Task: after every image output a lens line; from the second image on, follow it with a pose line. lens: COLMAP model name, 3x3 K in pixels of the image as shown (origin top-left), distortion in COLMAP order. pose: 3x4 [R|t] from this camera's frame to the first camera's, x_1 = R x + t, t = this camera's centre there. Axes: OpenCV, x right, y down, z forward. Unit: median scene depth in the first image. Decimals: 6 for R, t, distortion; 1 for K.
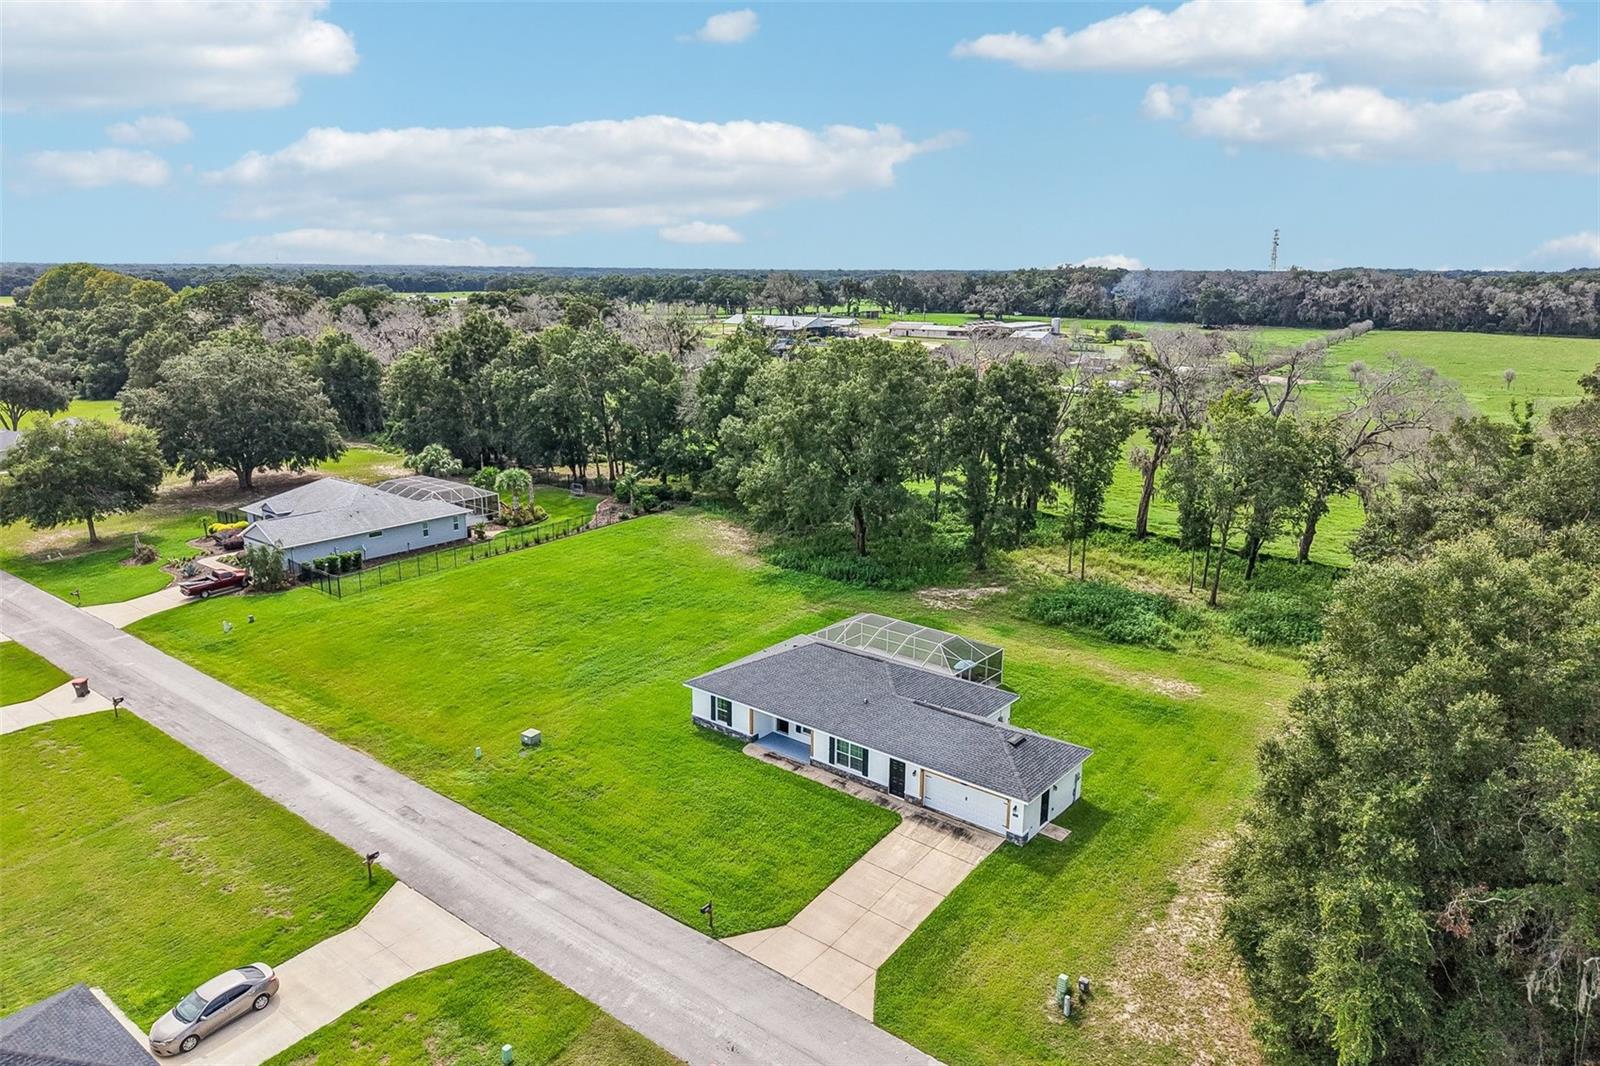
lens RADIAL K [[1084.6, 0, 800.0], [0, 1084.6, 533.0], [0, 0, 1]] dist [0.027762, -0.032433]
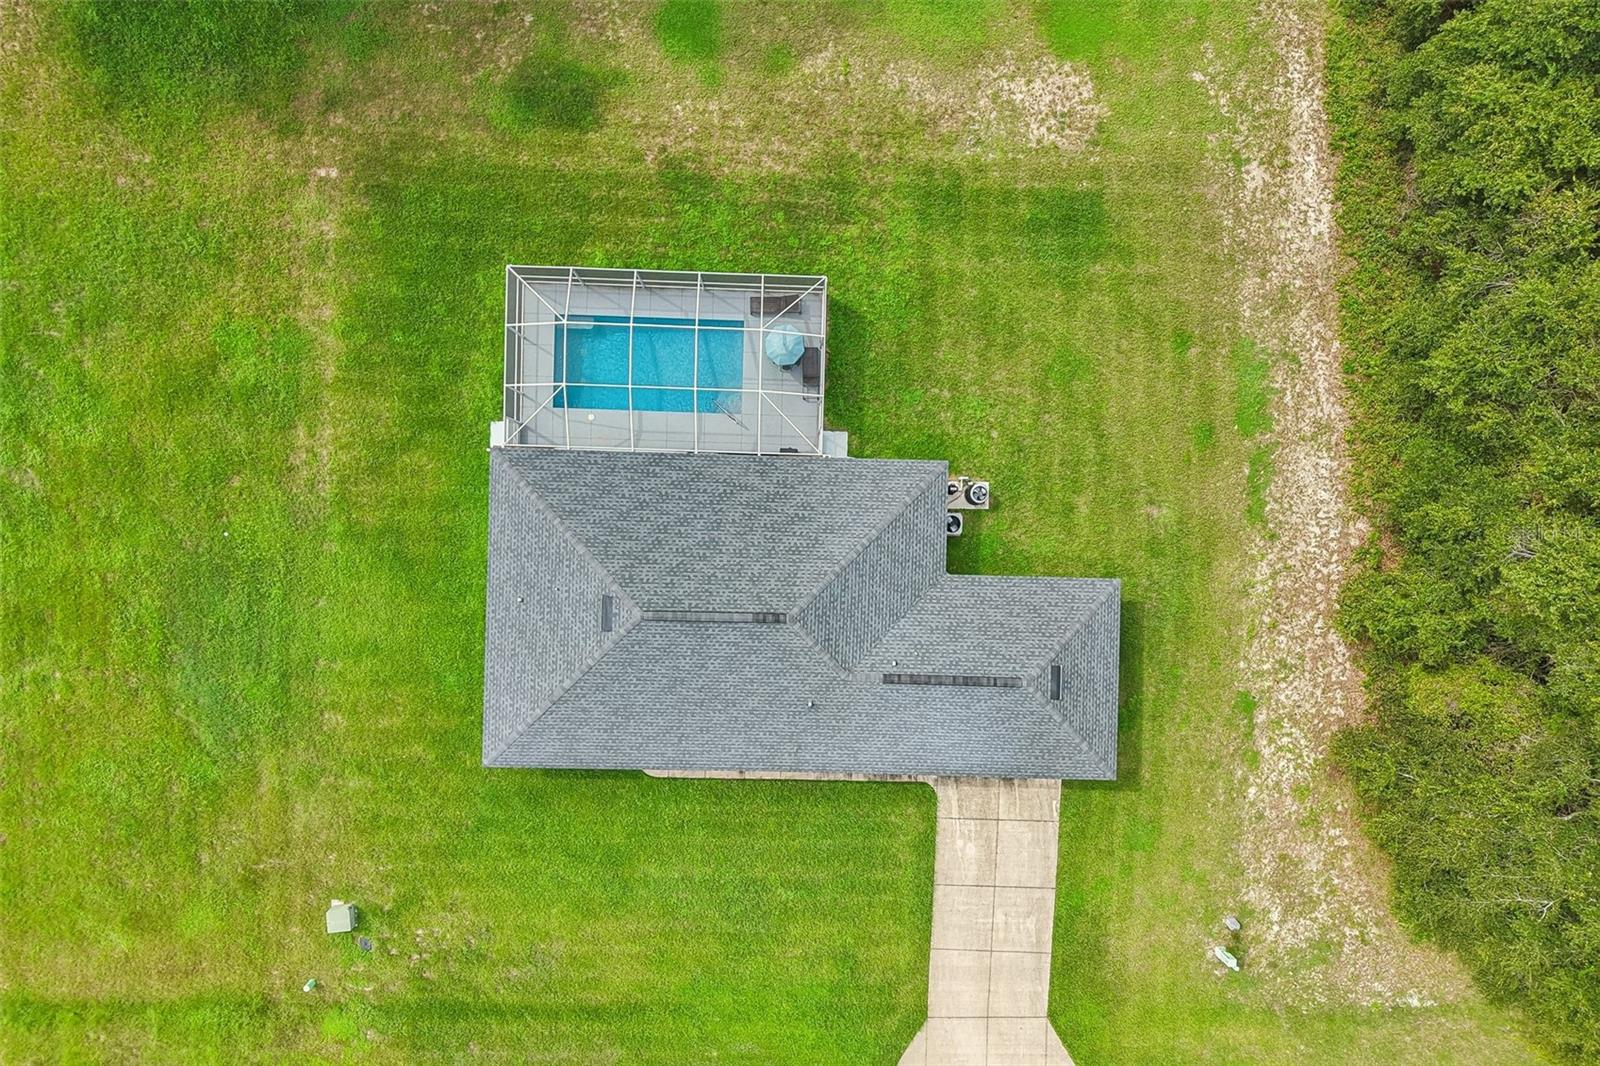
lens RADIAL K [[1084.6, 0, 800.0], [0, 1084.6, 533.0], [0, 0, 1]] dist [0.027762, -0.032433]
pose [[0.794344, -0.607386, 0.009960, 0.122873], [0.117537, 0.169761, 0.978451, -0.539215], [-0.595988, -0.776056, 0.206239, 1.050720]]
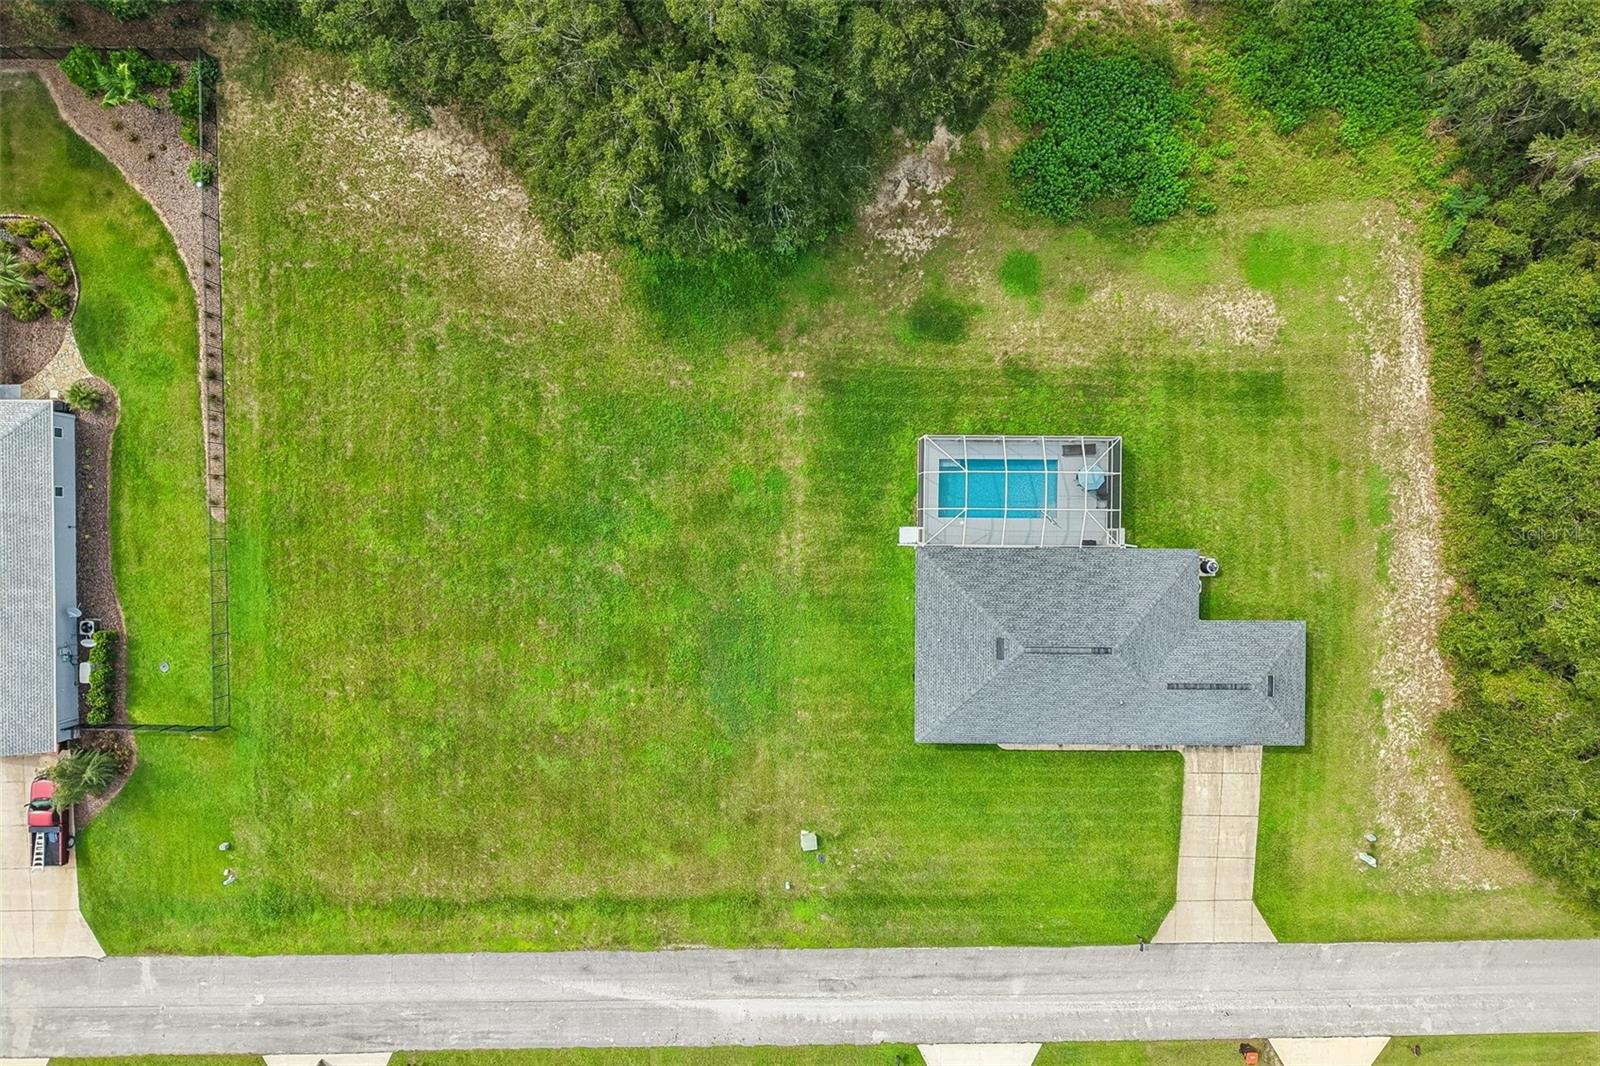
lens RADIAL K [[1084.6, 0, 800.0], [0, 1084.6, 533.0], [0, 0, 1]] dist [0.027762, -0.032433]
pose [[0.783326, -0.621524, 0.010376, -0.100429], [0.118198, 0.165314, 0.979133, -1.030669], [-0.610270, -0.765754, 0.202958, 1.217316]]
